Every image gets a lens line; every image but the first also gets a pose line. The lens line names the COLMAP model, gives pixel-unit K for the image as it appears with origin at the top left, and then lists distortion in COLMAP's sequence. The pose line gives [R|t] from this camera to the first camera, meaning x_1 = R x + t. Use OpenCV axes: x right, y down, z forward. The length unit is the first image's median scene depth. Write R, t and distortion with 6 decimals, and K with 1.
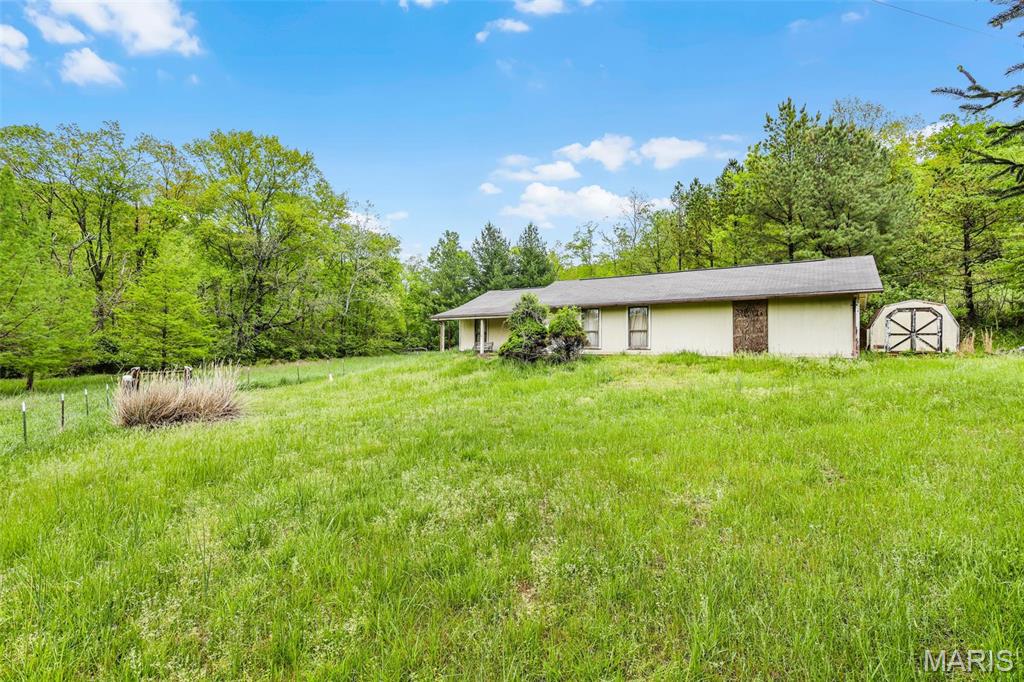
lens RADIAL K [[490.2, 0, 512.0], [0, 490.2, 341.0], [0, 0, 1]] dist [0.000017, 0.000030]
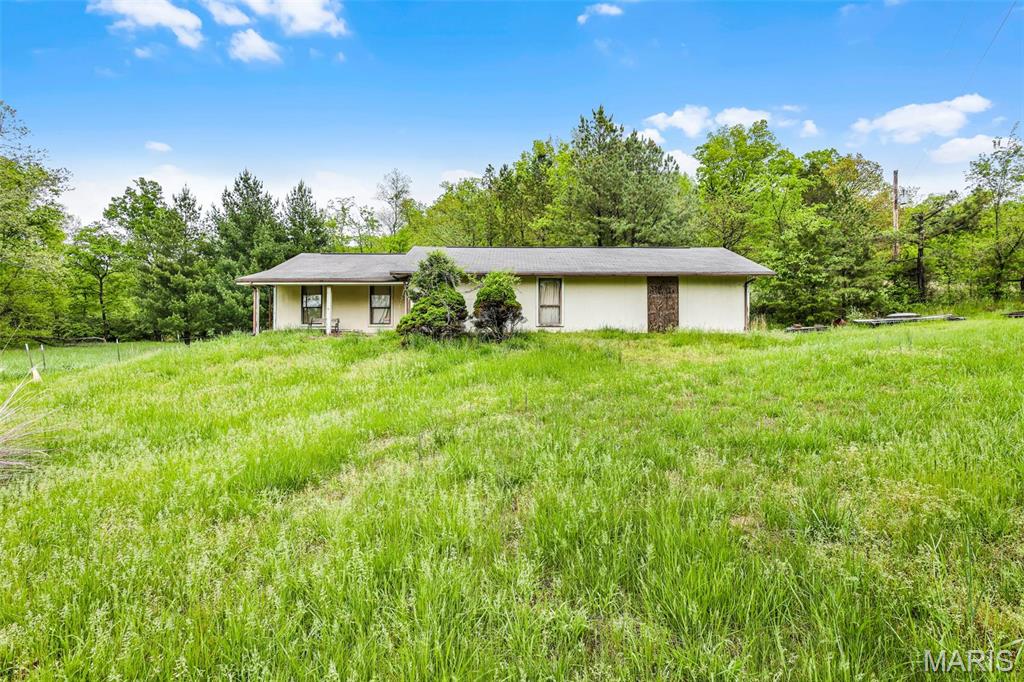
lens RADIAL K [[469.8, 0, 512.0], [0, 469.8, 341.0], [0, 0, 1]] dist [0.001063, 0.000698]
pose [[0.816060, -0.003430, 0.577958, -0.240278], [-0.002868, 0.999946, 0.009984, 0.028663], [-0.577961, -0.009805, 0.816006, 0.283310]]
